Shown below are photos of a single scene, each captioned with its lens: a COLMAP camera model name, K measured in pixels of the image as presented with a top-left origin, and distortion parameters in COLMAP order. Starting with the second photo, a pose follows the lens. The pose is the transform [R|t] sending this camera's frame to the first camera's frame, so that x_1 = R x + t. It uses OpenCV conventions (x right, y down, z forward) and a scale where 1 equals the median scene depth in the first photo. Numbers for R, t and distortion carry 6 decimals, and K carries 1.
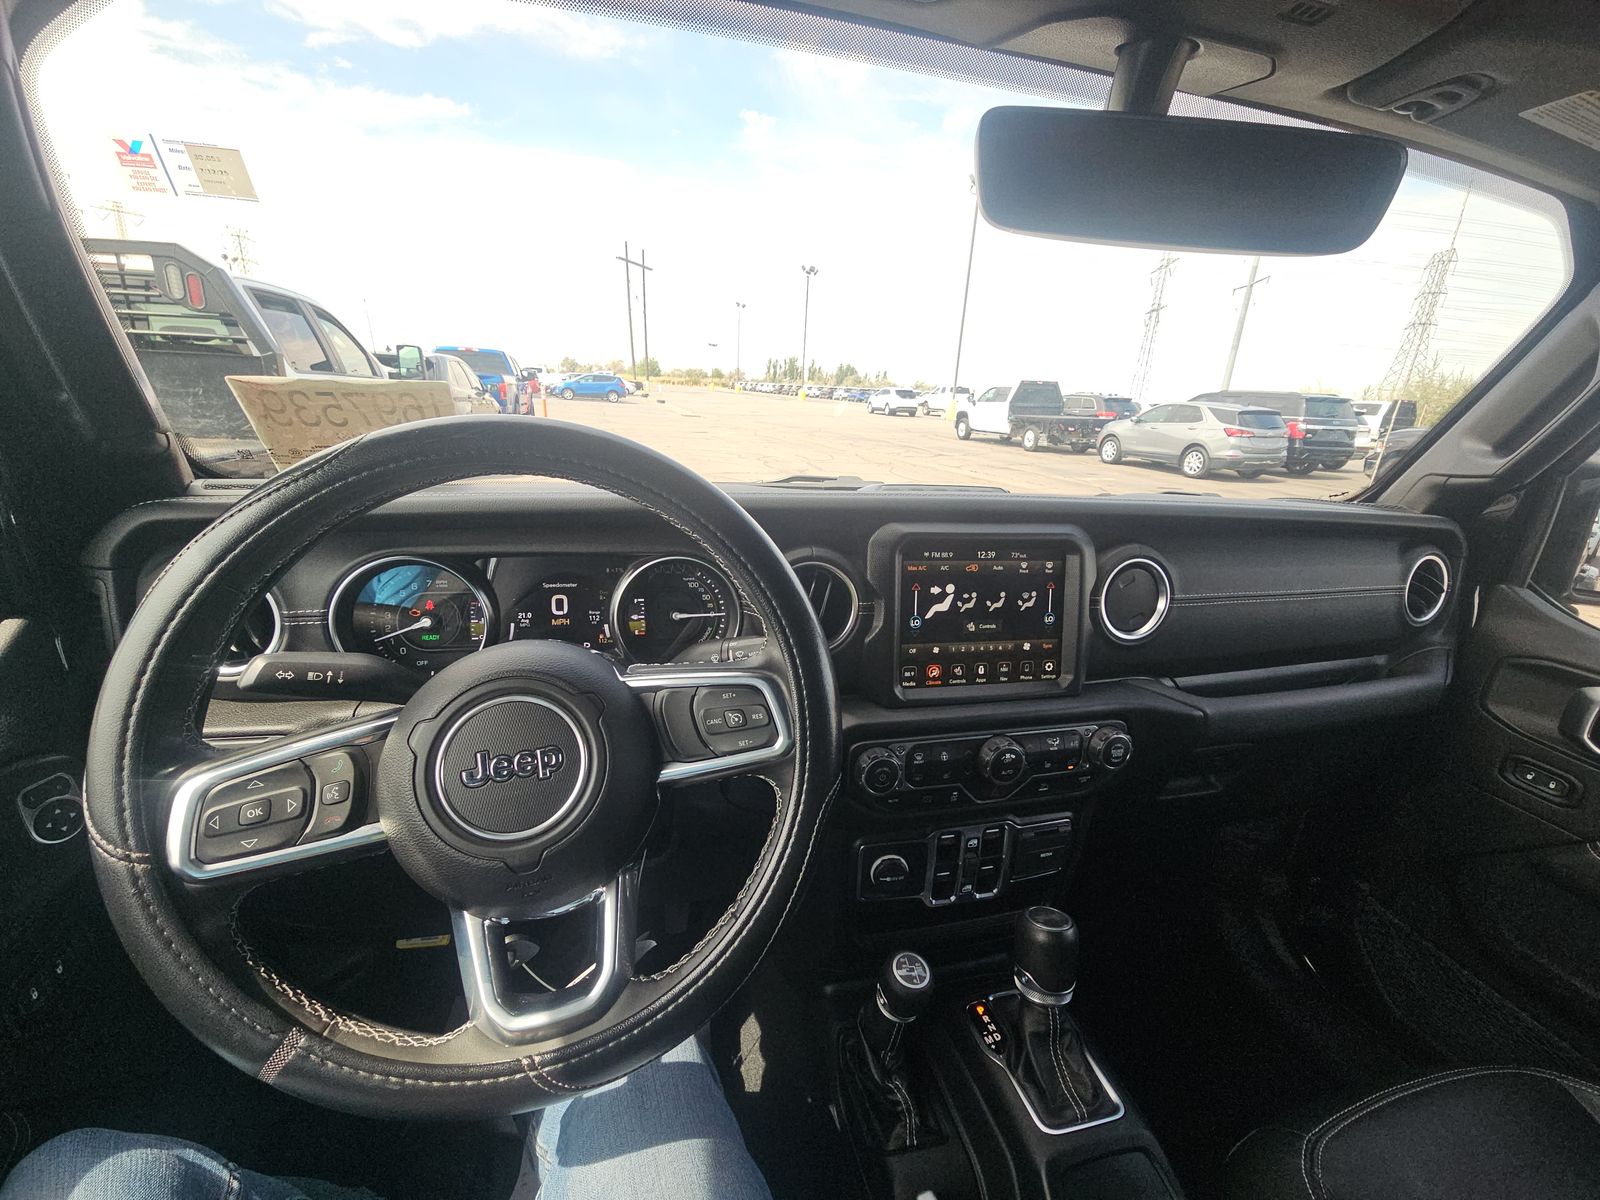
lens RADIAL K [[646.8, 0, 822.5], [0, 646.8, 601.0], [0, 0, 1]] dist [0.000349, -0.000329]
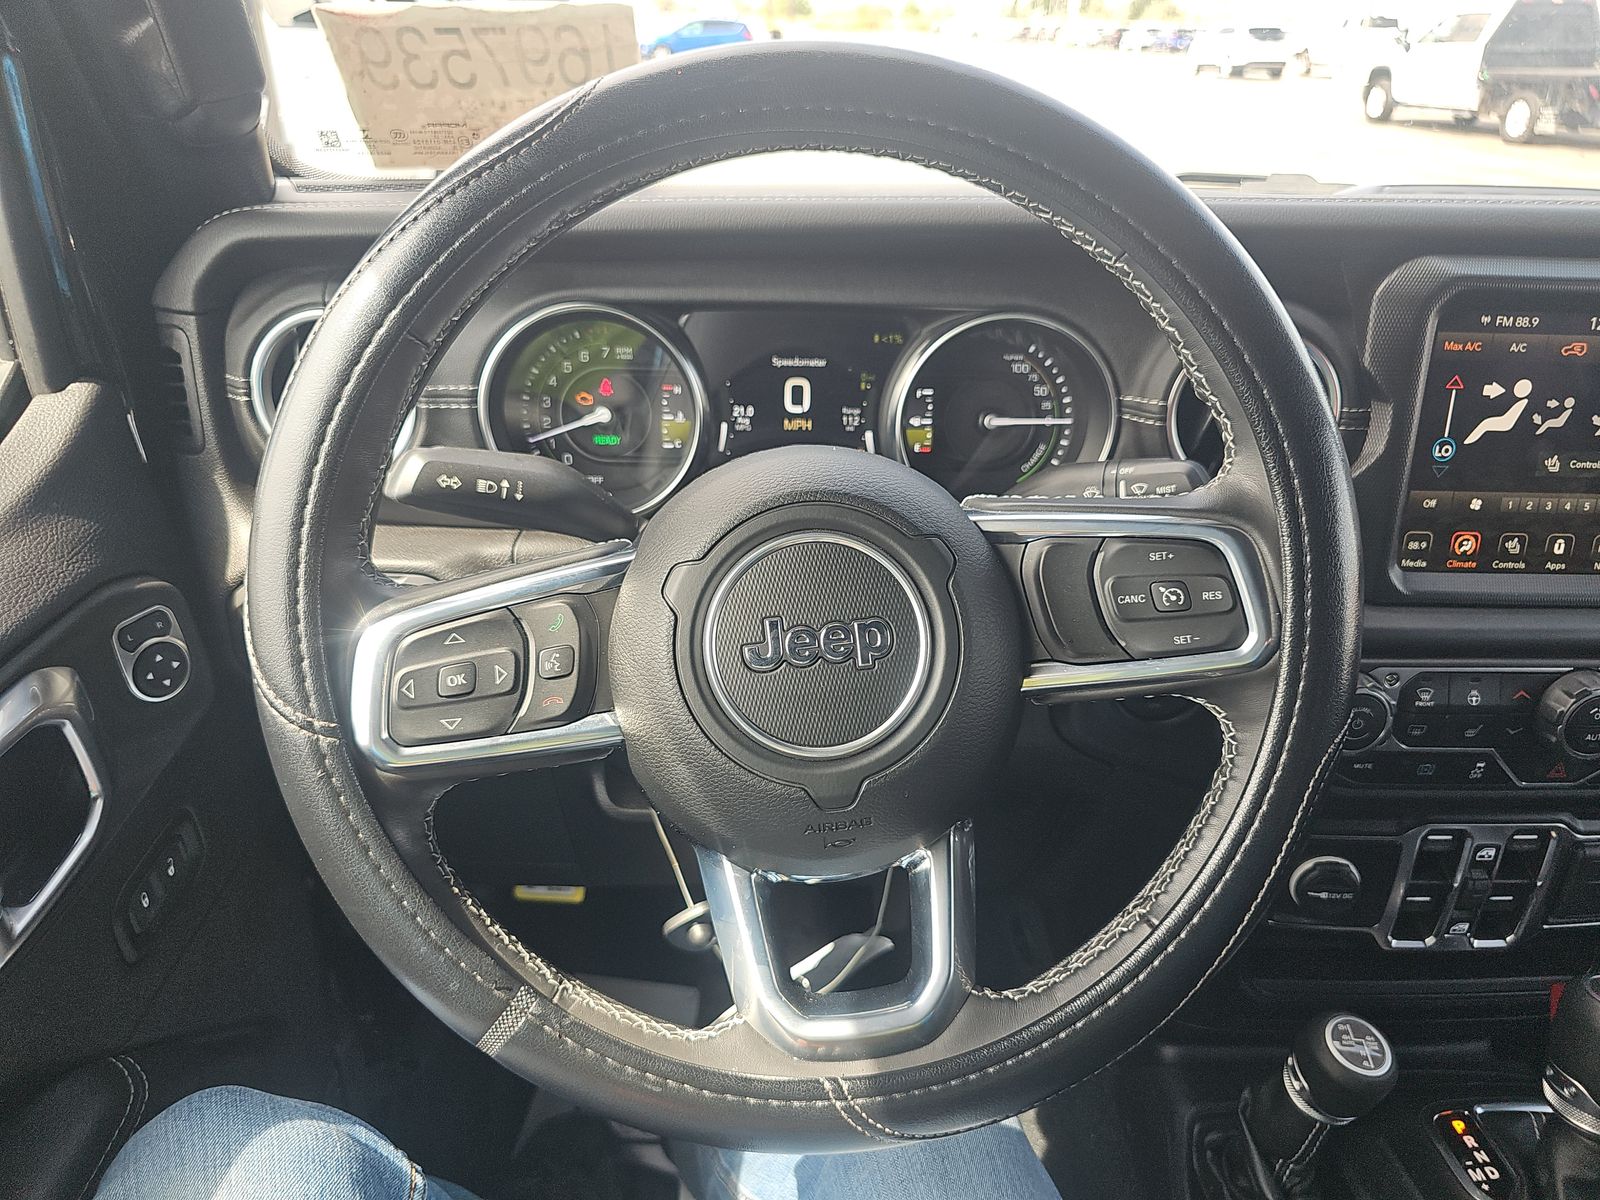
lens RADIAL K [[1080.8, 0, 820.8], [0, 1080.8, 597.7], [0, 0, 1]] dist [-0.001012, -0.001029]
pose [[0.975636, 0.071586, -0.207389, -0.177314], [-0.037455, 0.985740, 0.164053, 0.028063], [0.216175, -0.152288, 0.964405, 0.009030]]
